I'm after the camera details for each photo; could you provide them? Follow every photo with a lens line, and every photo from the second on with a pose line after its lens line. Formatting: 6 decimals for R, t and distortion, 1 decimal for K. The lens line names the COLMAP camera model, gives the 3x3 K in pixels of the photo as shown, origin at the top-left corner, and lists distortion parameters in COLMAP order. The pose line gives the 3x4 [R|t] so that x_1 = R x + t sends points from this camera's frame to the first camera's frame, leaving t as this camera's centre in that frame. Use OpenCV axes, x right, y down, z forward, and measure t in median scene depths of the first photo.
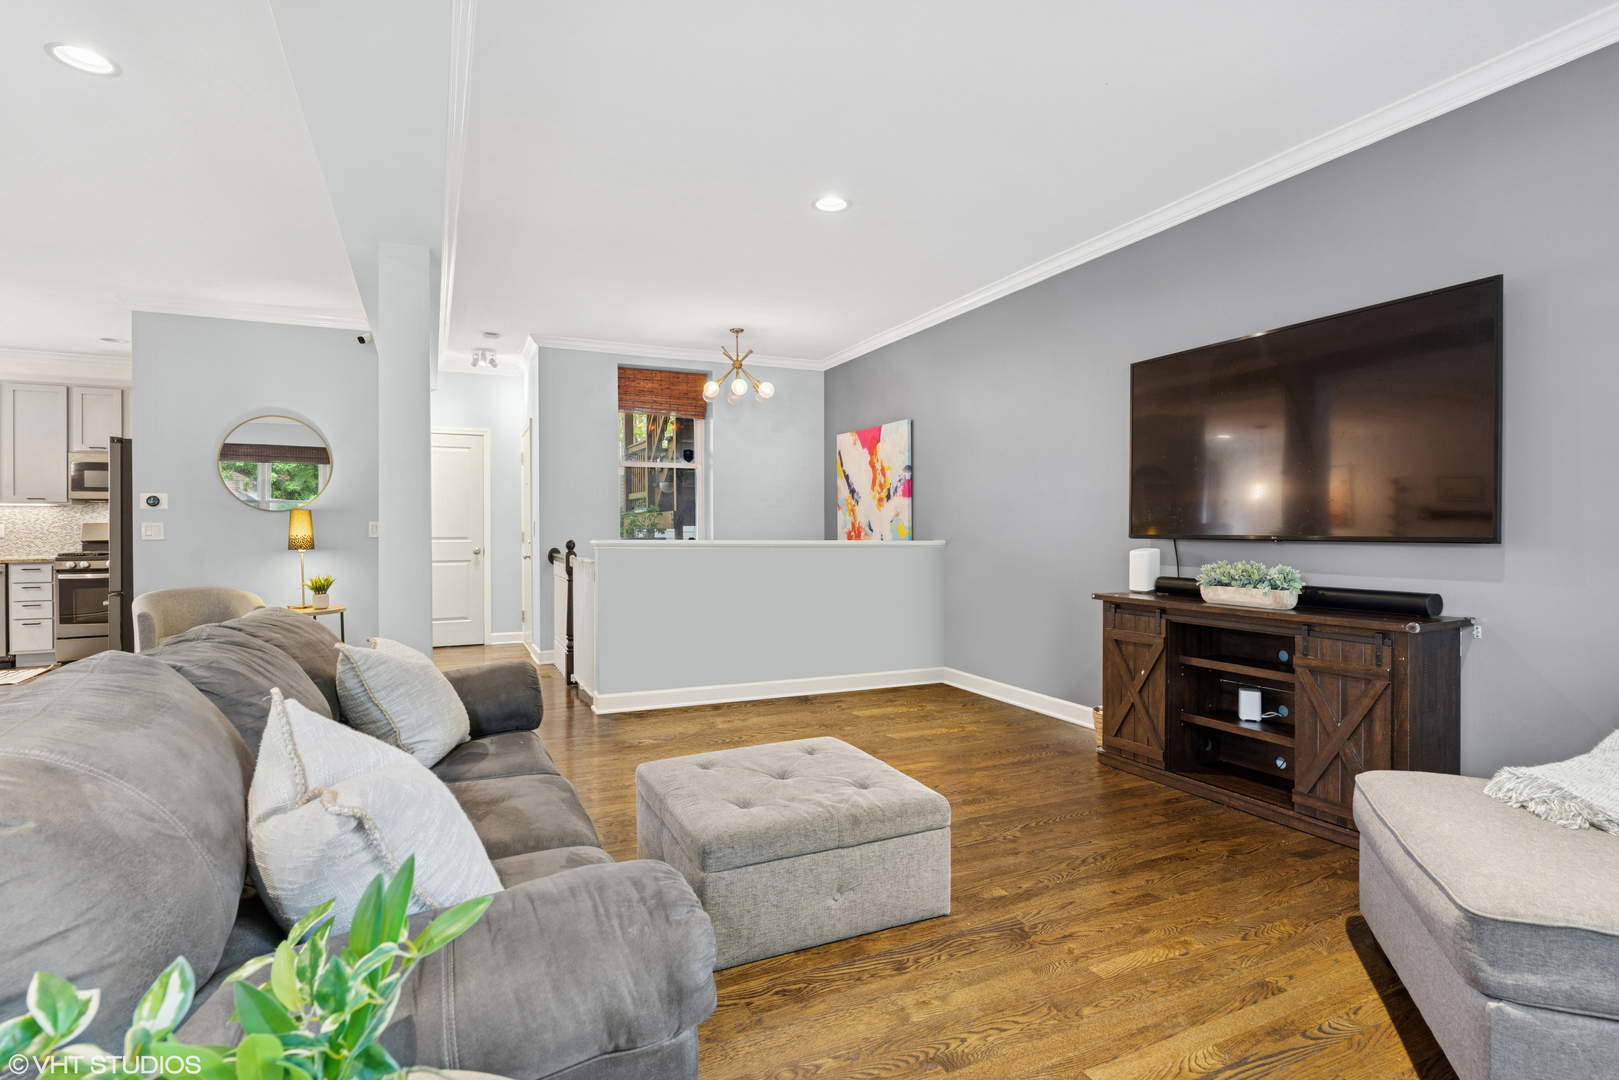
lens RADIAL K [[791.7, 0, 811.2], [0, 791.7, 531.6], [0, 0, 1]] dist [0.000066, -0.001118]
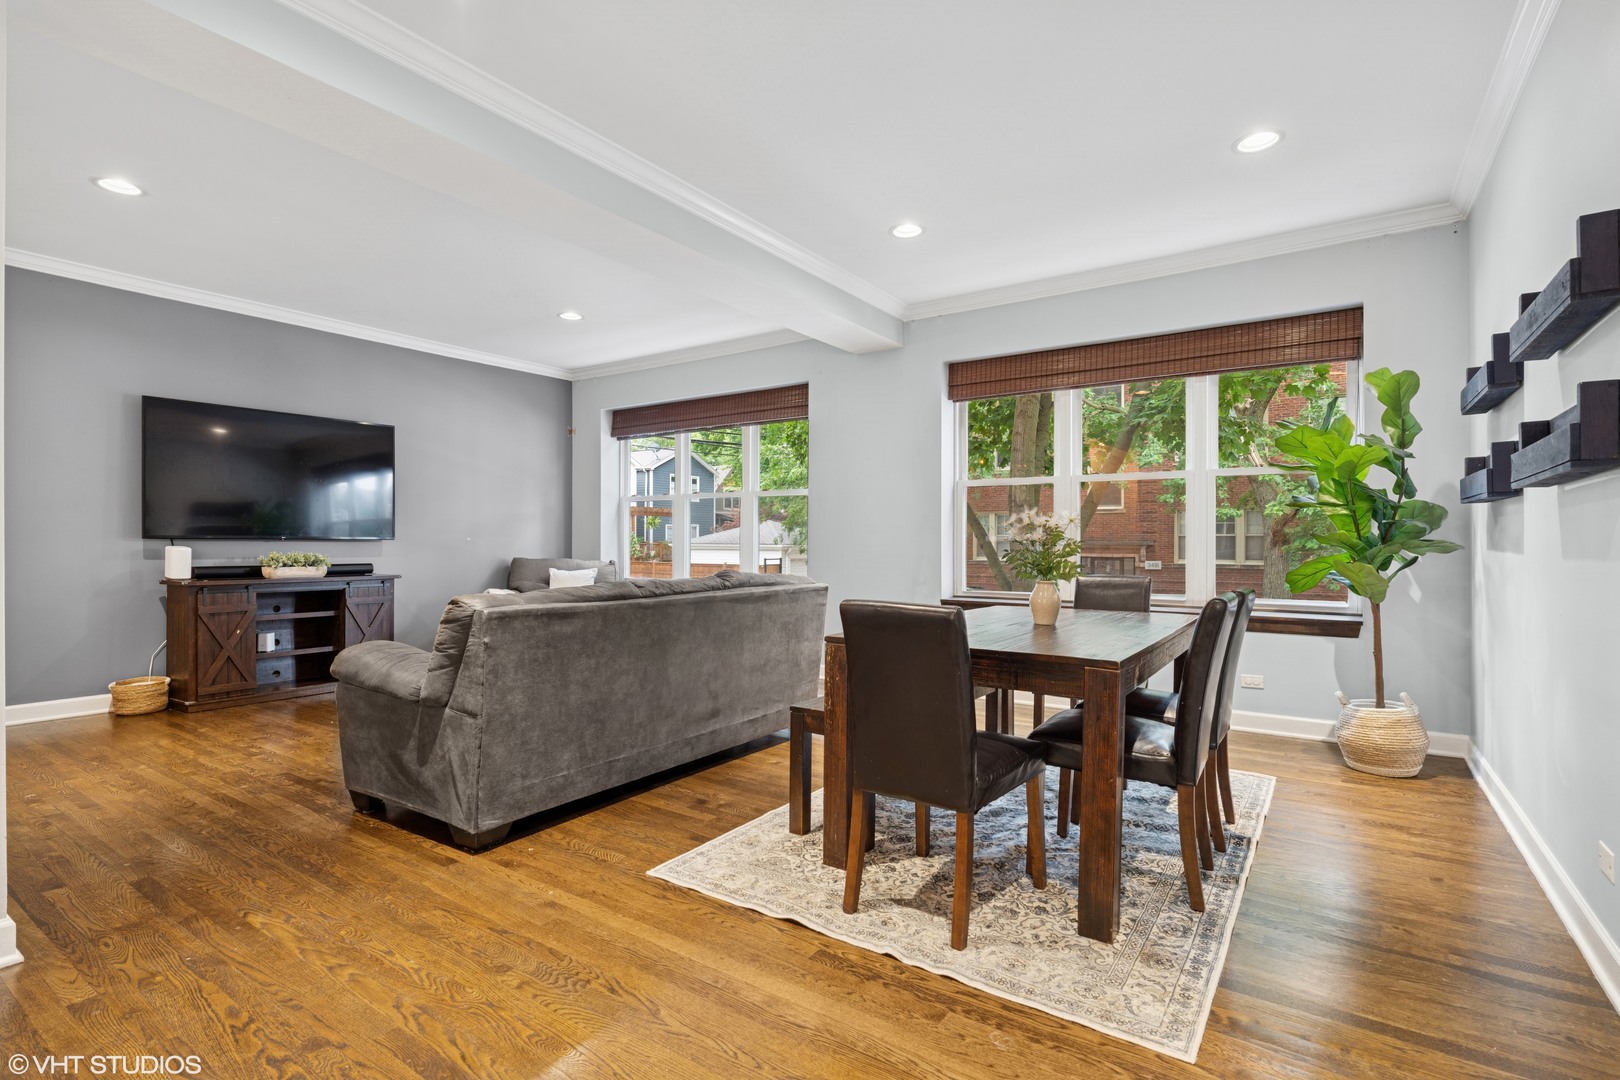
lens RADIAL K [[752.6, 0, 827.4], [0, 752.6, 540.7], [0, 0, 1]] dist [0.009887, -0.000043]
pose [[-0.509497, 0.004877, 0.860458, -0.687164], [0.004997, 0.999984, -0.002709, 0.012777], [-0.860458, 0.002919, -0.509513, 0.419268]]
